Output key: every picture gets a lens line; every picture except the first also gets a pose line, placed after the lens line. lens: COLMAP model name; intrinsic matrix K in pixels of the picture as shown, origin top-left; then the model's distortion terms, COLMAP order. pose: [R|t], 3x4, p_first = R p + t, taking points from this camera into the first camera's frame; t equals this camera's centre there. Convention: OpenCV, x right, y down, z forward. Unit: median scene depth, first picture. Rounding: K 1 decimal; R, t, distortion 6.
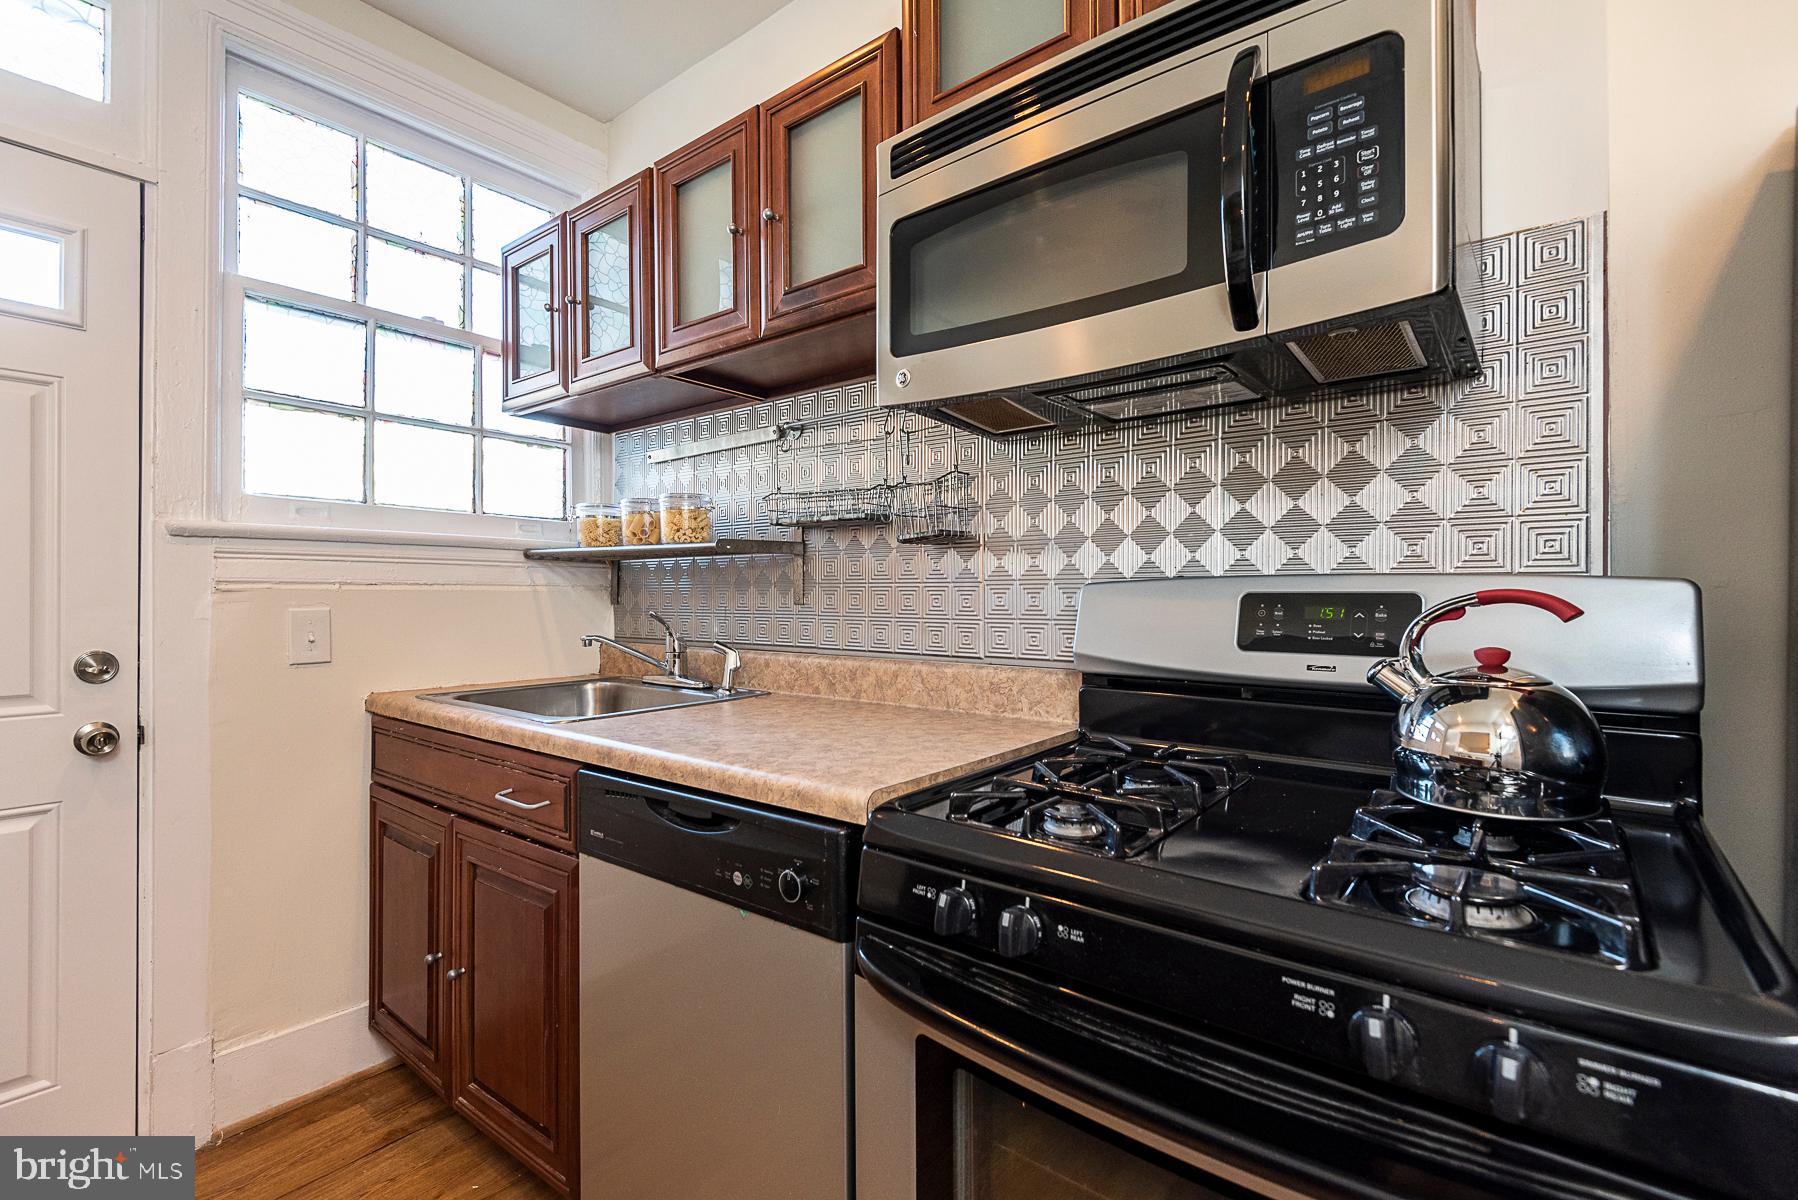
lens RADIAL K [[811.3, 0, 899.0], [0, 811.3, 600.0], [0, 0, 1]] dist [0.023468, -0.018054]
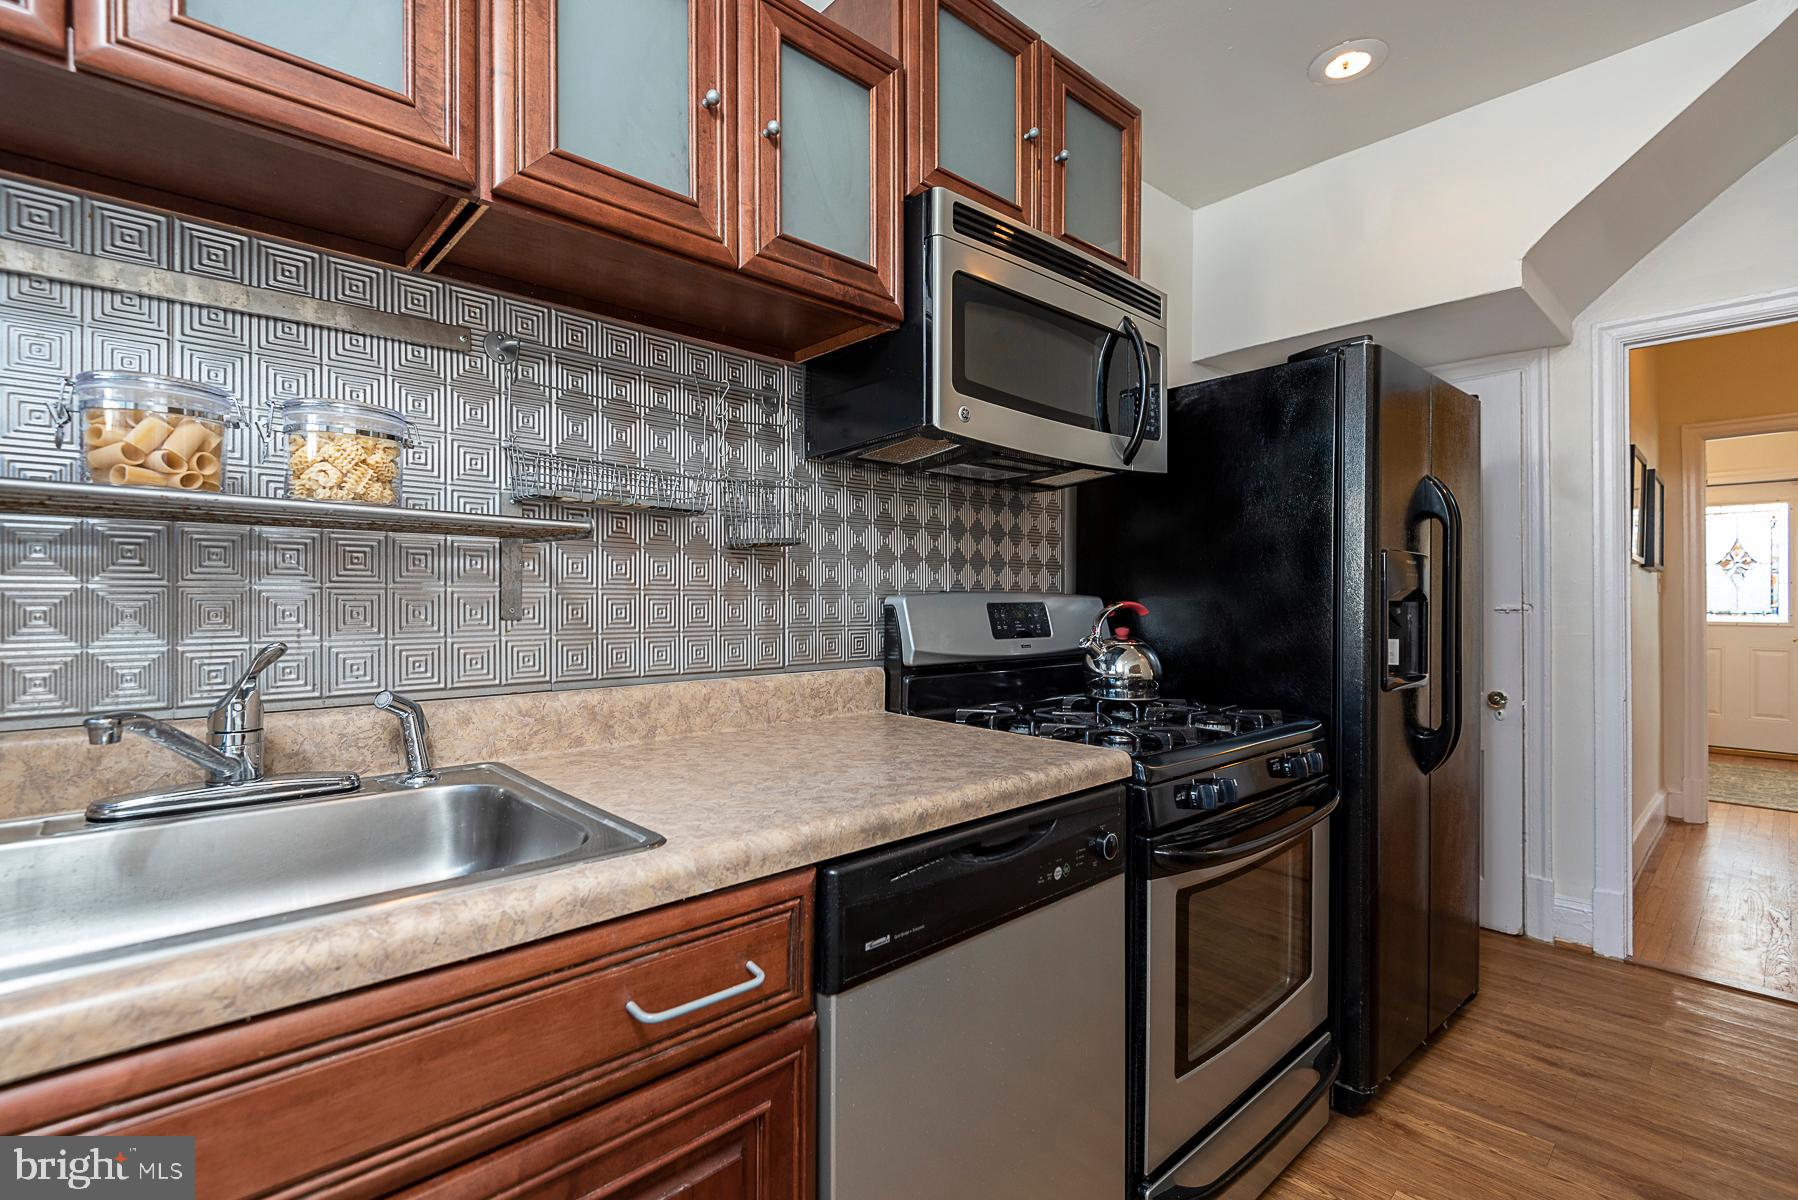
lens RADIAL K [[811.3, 0, 899.0], [0, 811.3, 600.0], [0, 0, 1]] dist [0.023468, -0.018054]
pose [[0.150920, 0.002810, 0.988542, -0.779804], [0.006840, 0.999969, -0.003887, -0.006291], [-0.988522, 0.007348, 0.150897, 0.637143]]
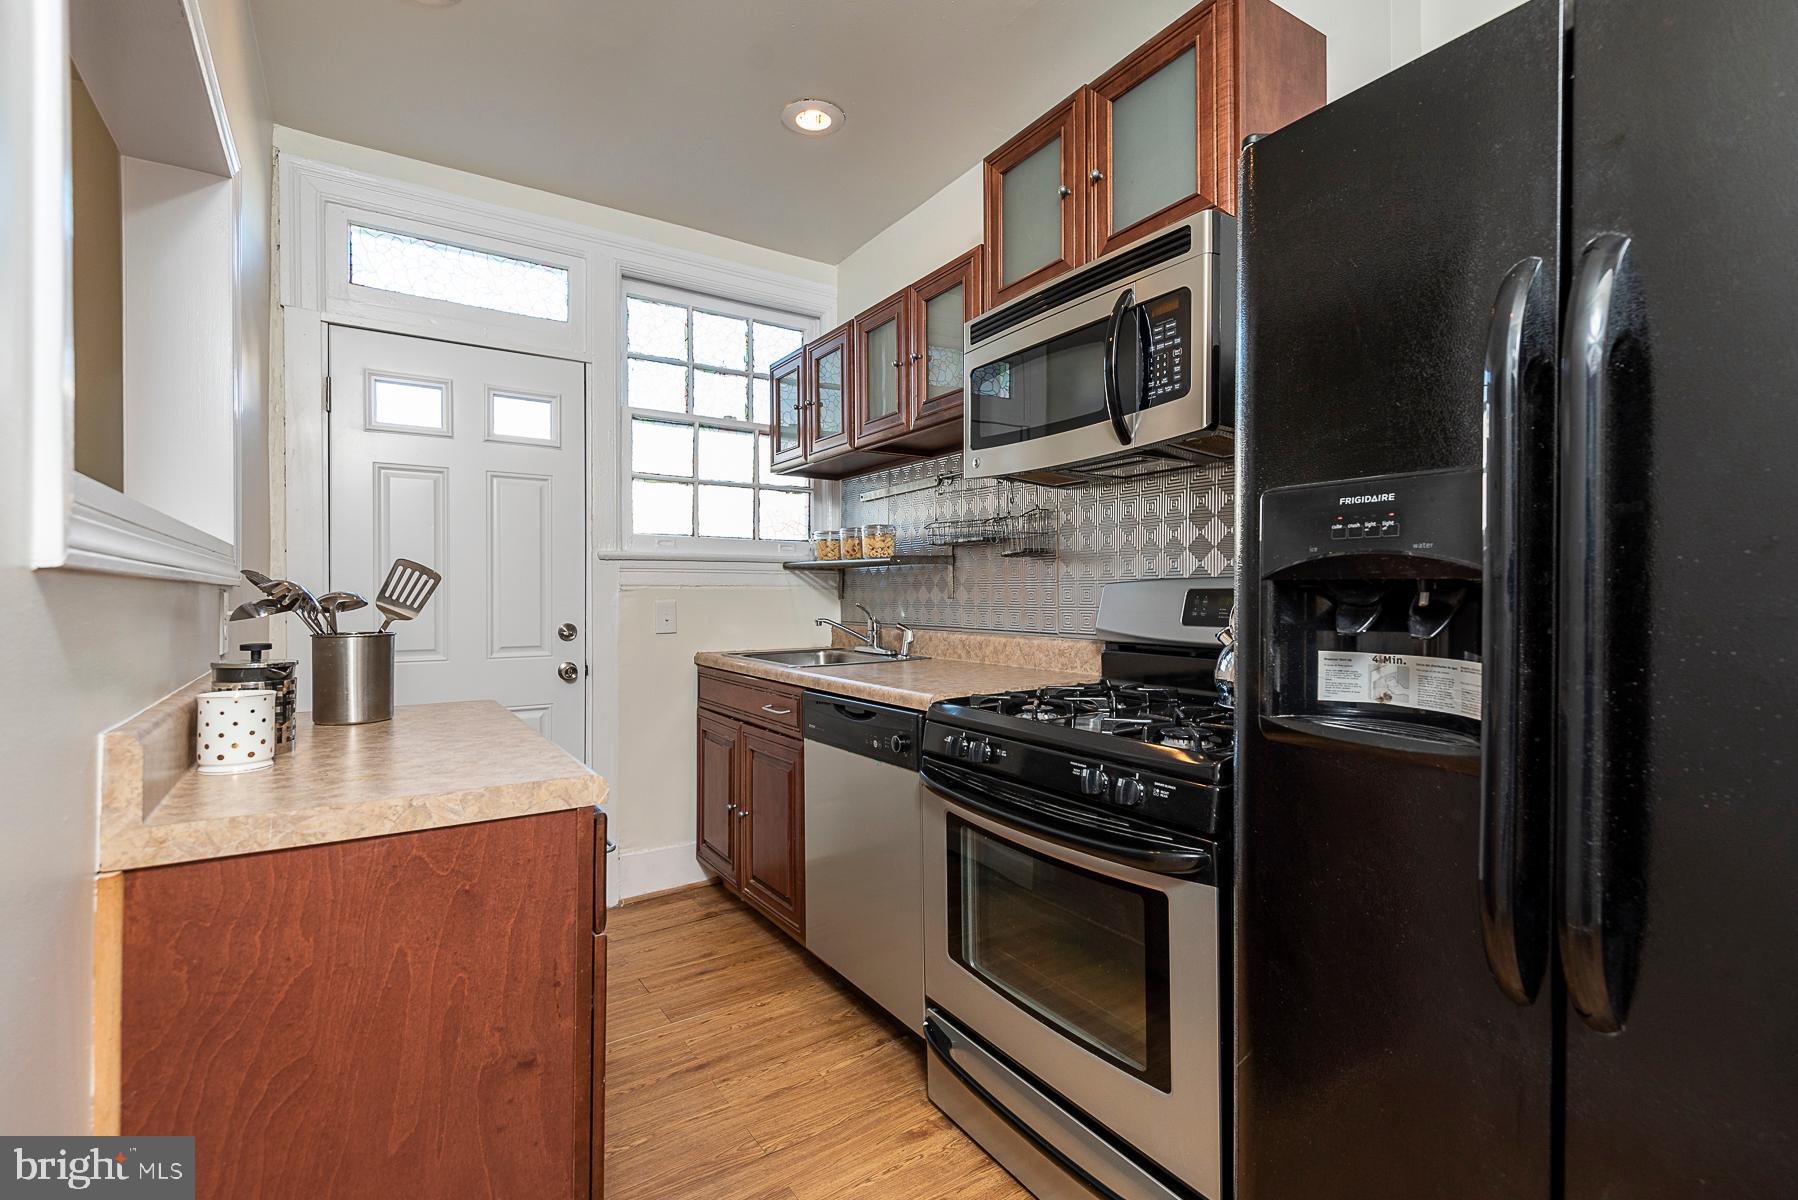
lens RADIAL K [[811.3, 0, 899.0], [0, 811.3, 600.0], [0, 0, 1]] dist [0.023468, -0.018054]
pose [[0.951286, -0.000723, -0.308308, 0.256547], [0.001389, 0.999997, 0.001940, 0.006166], [0.308306, -0.002274, 0.951285, -0.452156]]
